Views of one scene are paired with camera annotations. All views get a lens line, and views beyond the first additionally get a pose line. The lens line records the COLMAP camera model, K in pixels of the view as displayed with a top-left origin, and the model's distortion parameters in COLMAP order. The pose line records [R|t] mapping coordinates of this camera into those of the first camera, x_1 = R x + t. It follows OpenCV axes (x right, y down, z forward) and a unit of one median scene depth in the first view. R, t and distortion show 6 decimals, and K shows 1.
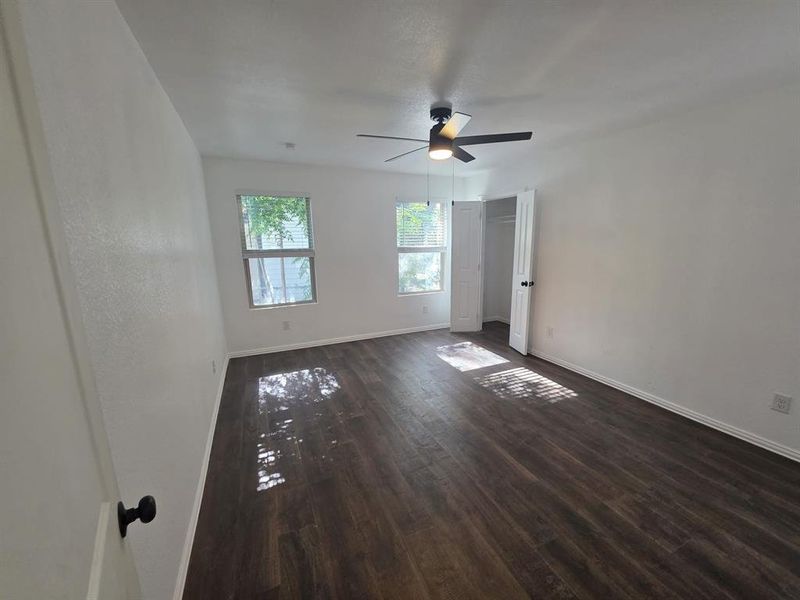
lens RADIAL K [[319.5, 0, 400.0], [0, 319.5, 300.0], [0, 0, 1]] dist [0.002210, 0.000078]
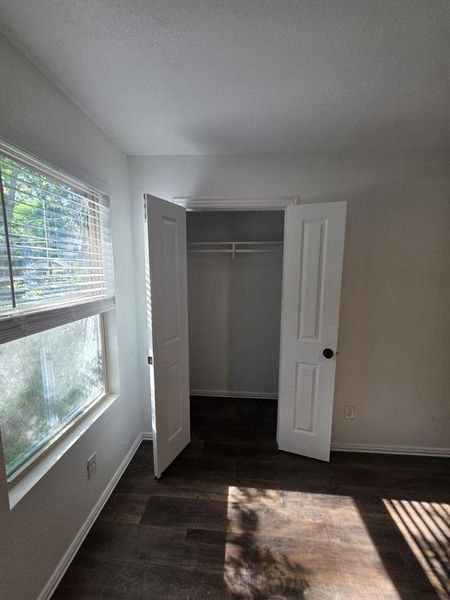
lens RADIAL K [[239.6, 0, 225.0], [0, 239.6, 300.0], [0, 0, 1]] dist [0.002210, 0.000078]
pose [[0.460312, -0.104828, 0.881546, -0.088706], [0.141565, 0.988965, 0.043682, -0.181117], [-0.876397, 0.104689, 0.470072, 0.834029]]
